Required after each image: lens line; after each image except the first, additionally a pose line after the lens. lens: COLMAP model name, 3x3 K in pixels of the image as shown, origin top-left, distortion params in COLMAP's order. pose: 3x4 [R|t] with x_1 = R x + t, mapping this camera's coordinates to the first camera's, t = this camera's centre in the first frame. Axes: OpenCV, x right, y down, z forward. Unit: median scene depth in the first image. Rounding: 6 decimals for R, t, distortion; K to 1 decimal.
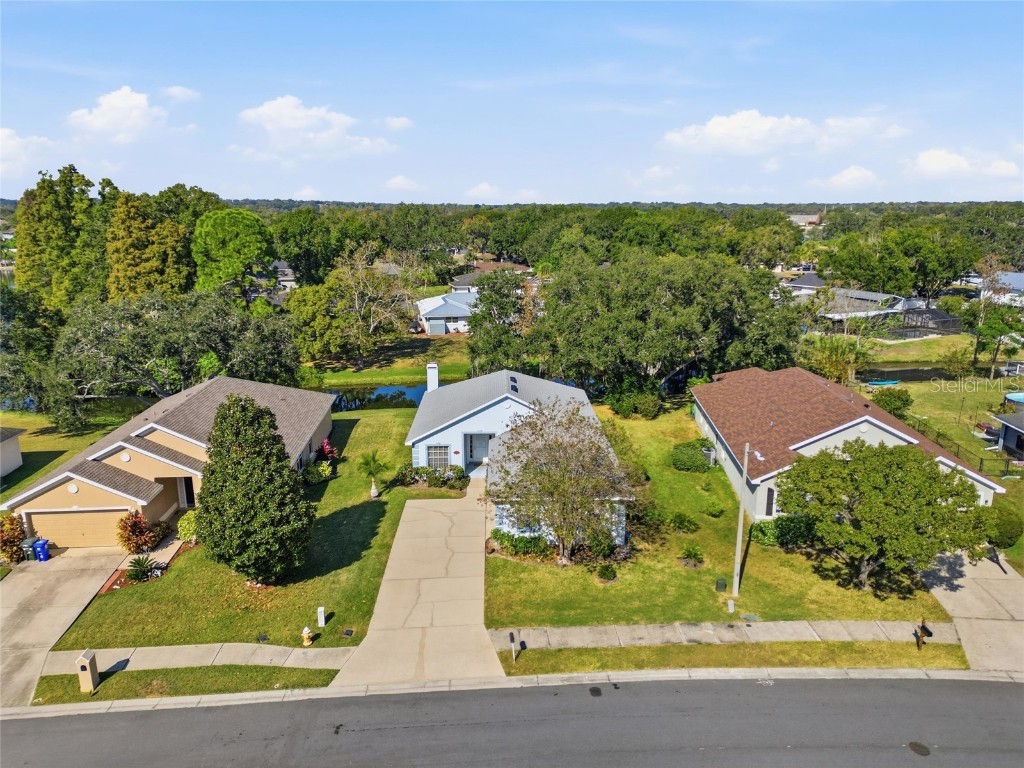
lens RADIAL K [[714.7, 0, 512.0], [0, 714.7, 384.0], [0, 0, 1]] dist [0.075088, -0.079378]
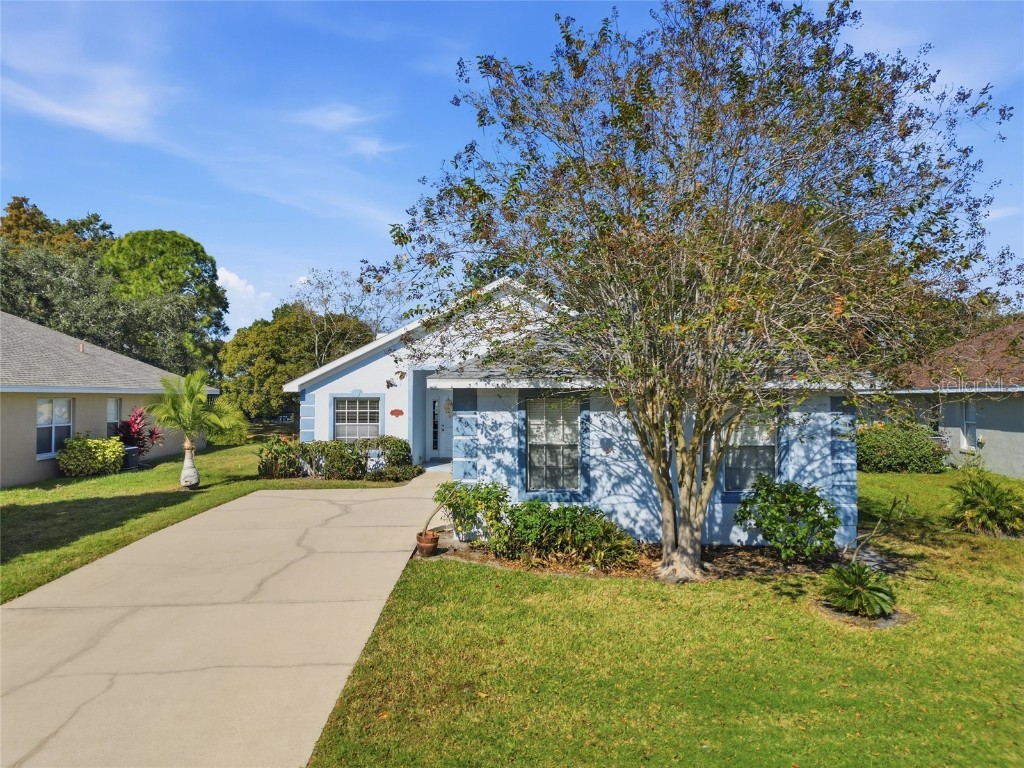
lens RADIAL K [[714.7, 0, 512.0], [0, 714.7, 384.0], [0, 0, 1]] dist [0.075088, -0.079378]
pose [[0.999463, -0.000632, -0.032749, 0.014826], [-0.007813, 0.966354, -0.257097, 0.244678], [0.031810, 0.257215, 0.965830, 0.686892]]
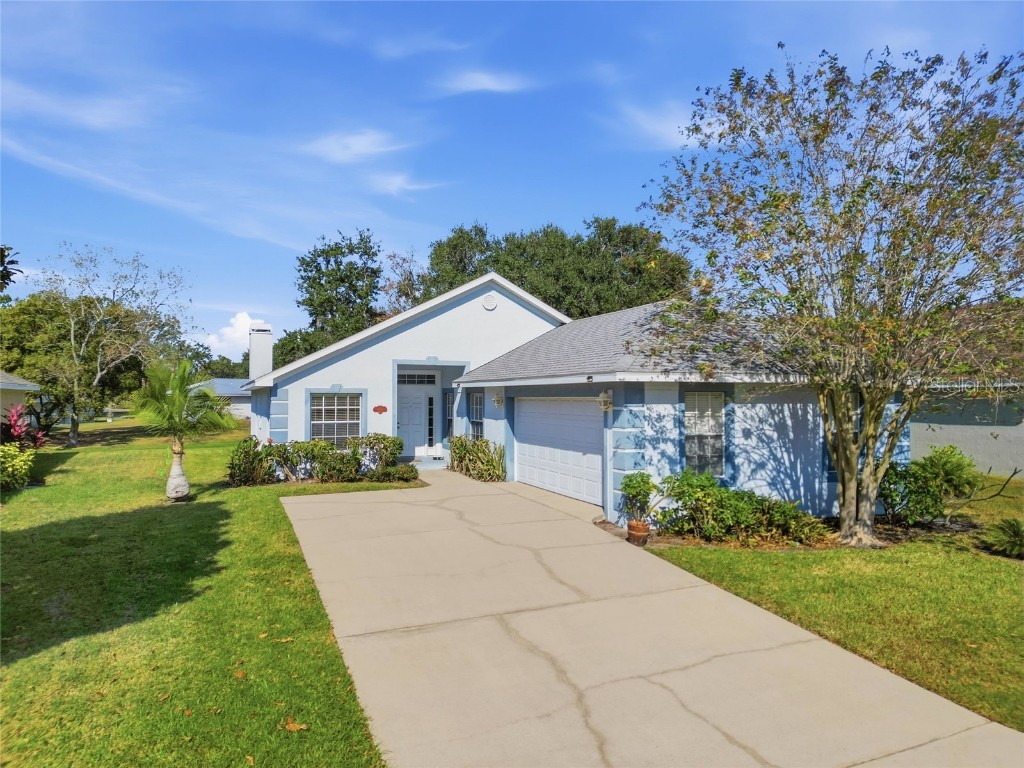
lens RADIAL K [[714.7, 0, 512.0], [0, 714.7, 384.0], [0, 0, 1]] dist [0.075088, -0.079378]
pose [[0.933686, 0.009813, 0.357957, -0.197139], [0.083330, 0.966228, -0.243842, 0.240890], [-0.348261, 0.257501, 0.901337, 0.720955]]
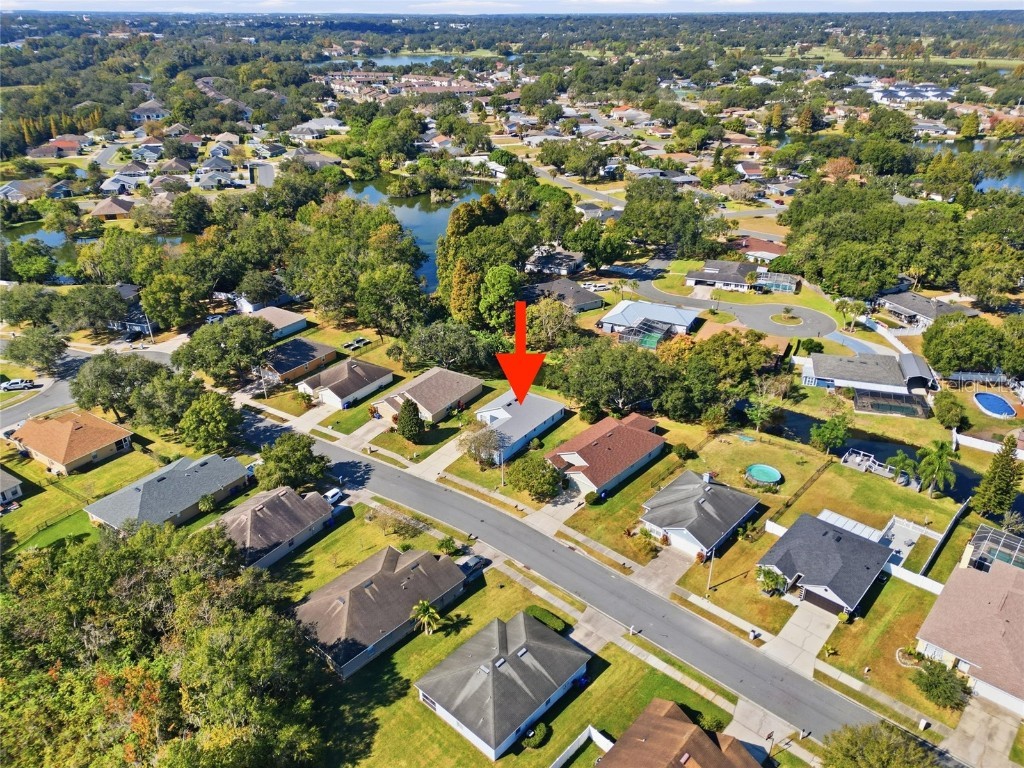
lens RADIAL K [[714.7, 0, 512.0], [0, 714.7, 384.0], [0, 0, 1]] dist [0.075088, -0.079378]
pose [[0.798237, 0.267342, -0.539765, 2.011668], [-0.145248, 0.955096, 0.258251, -1.063121], [0.584569, -0.127746, 0.801224, -1.683915]]
